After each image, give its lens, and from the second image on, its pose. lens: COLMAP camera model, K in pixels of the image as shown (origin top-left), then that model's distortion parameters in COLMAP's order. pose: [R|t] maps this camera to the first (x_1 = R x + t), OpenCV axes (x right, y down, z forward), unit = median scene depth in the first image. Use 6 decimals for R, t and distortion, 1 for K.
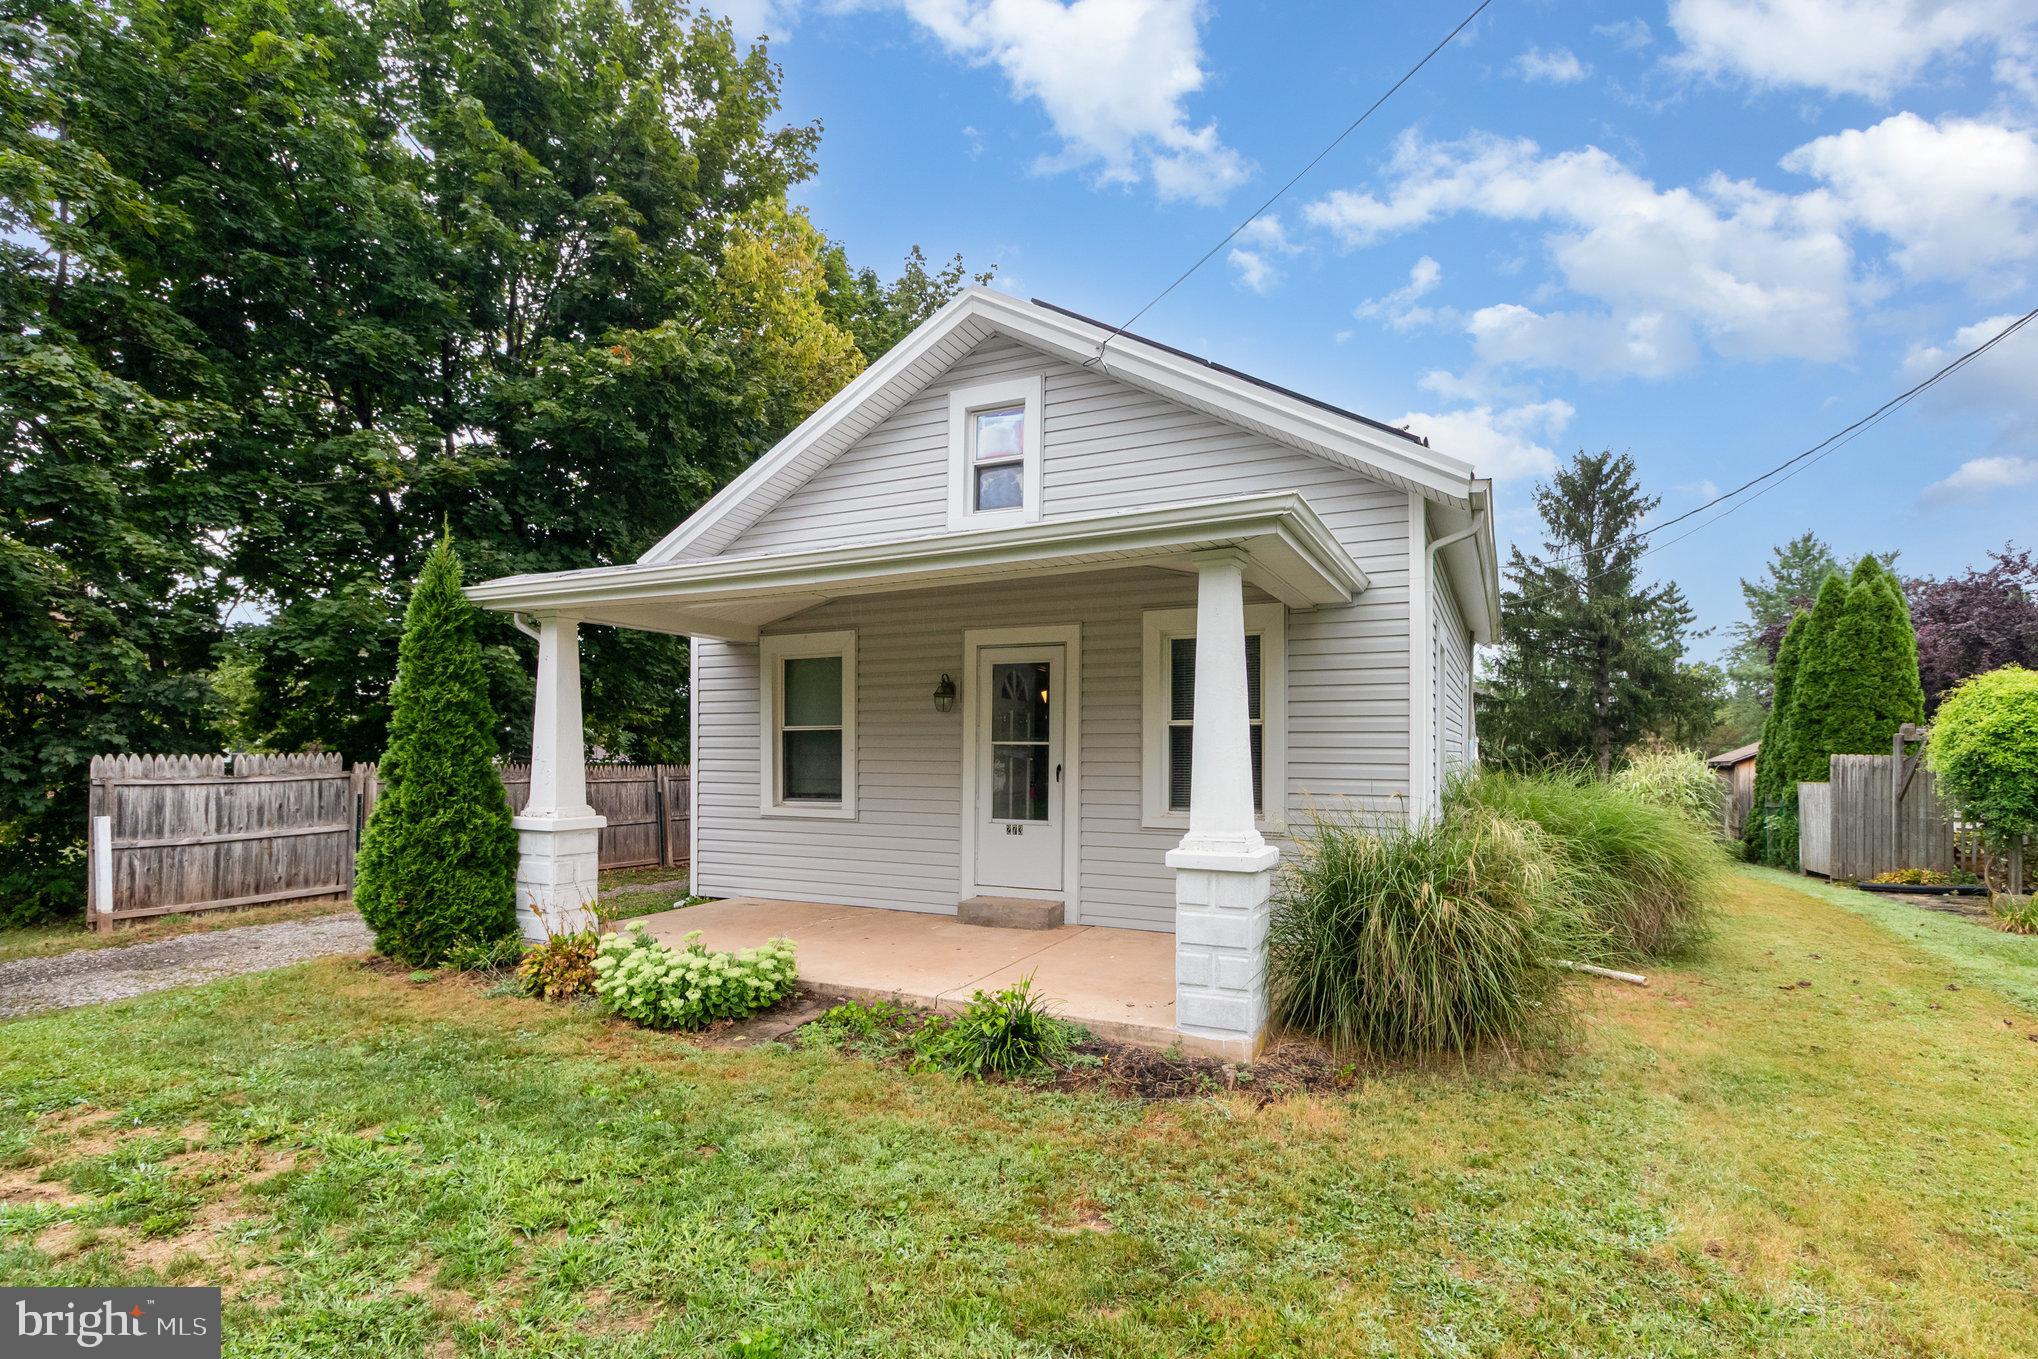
lens RADIAL K [[975.2, 0, 1057.3], [0, 975.2, 712.7], [0, 0, 1]] dist [0.003160, 0.000251]
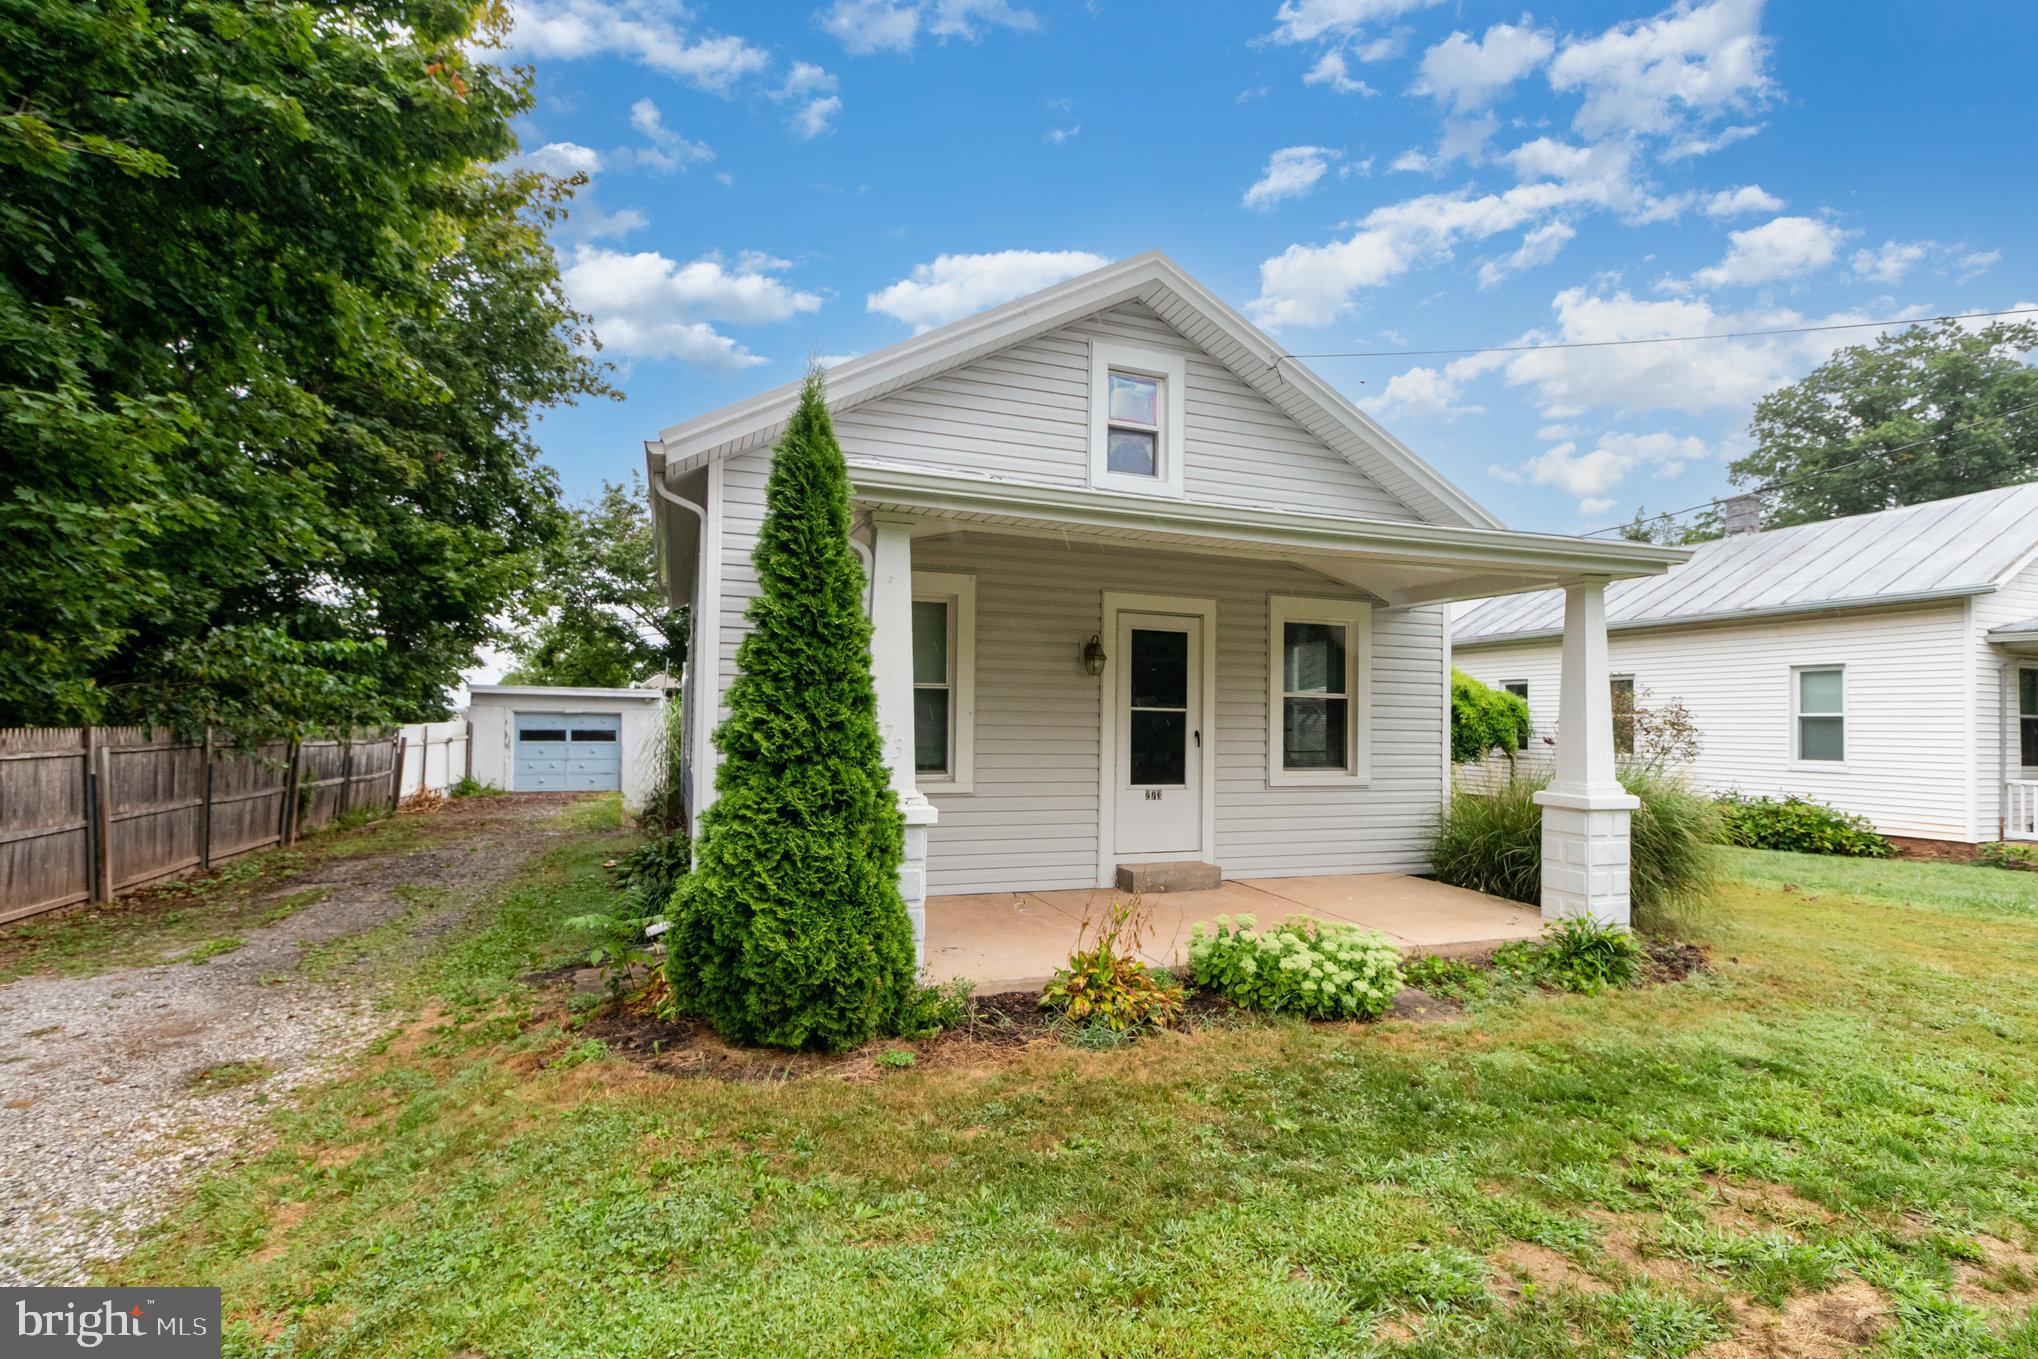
lens RADIAL K [[966.4, 0, 1053.9], [0, 966.4, 659.7], [0, 0, 1]] dist [0.004700, 0.000921]
pose [[0.693025, 0.052961, 0.718965, -0.833268], [-0.041724, 0.998573, -0.033339, 0.017626], [-0.719705, -0.006893, 0.694246, 0.376548]]
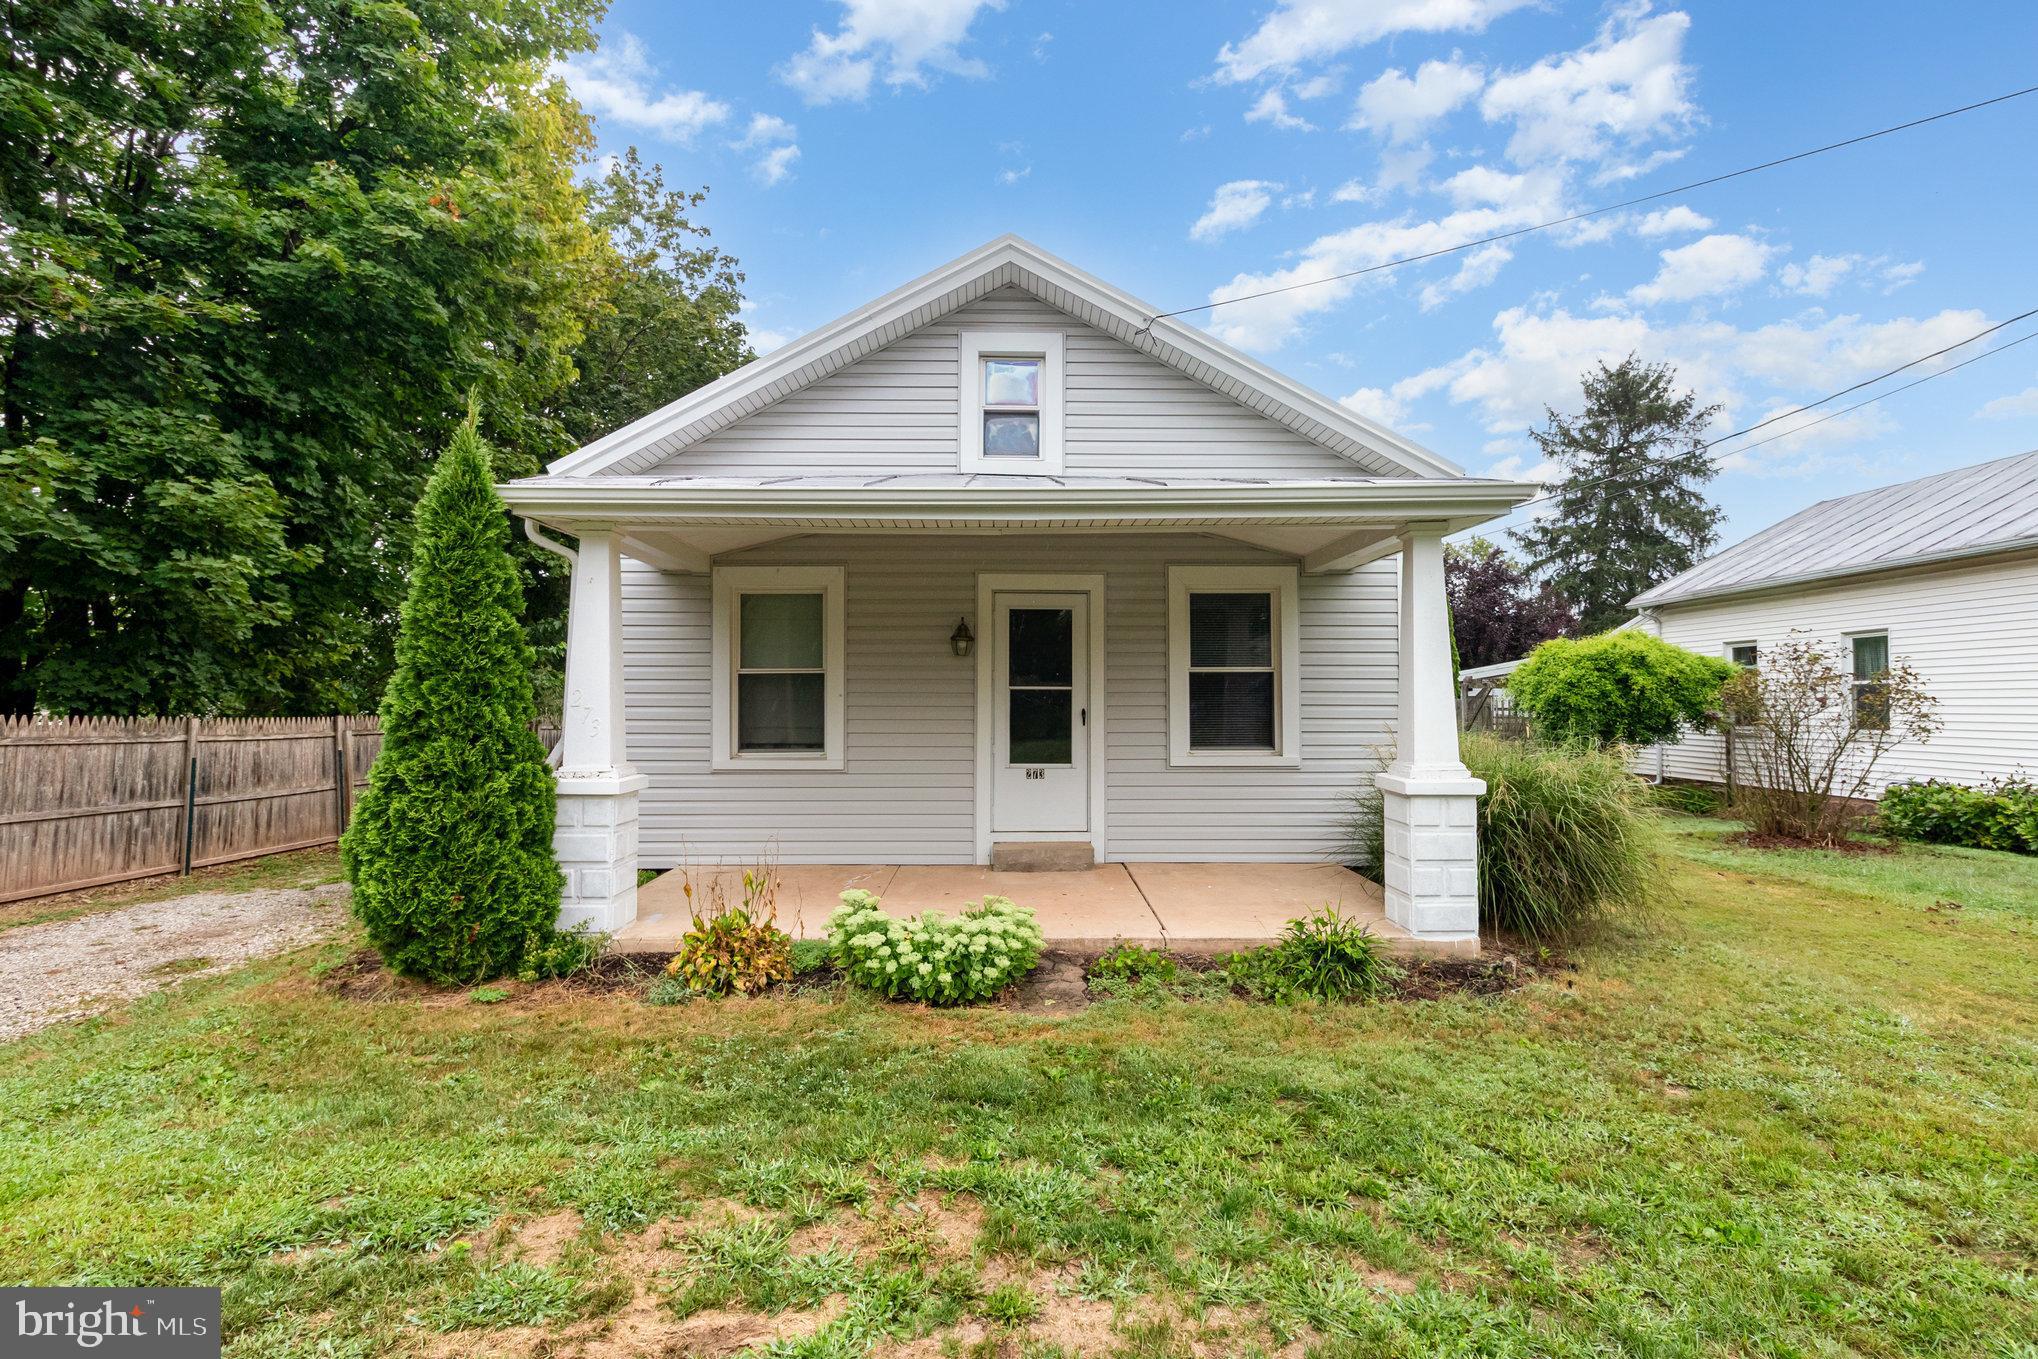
lens RADIAL K [[945.3, 0, 1031.8], [0, 945.3, 633.0], [0, 0, 1]] dist [0.000737, 0.000312]
pose [[0.896003, 0.027990, 0.443165, -0.479272], [-0.014350, 0.999315, -0.034102, 0.007767], [-0.443816, 0.024196, 0.895791, 0.120511]]
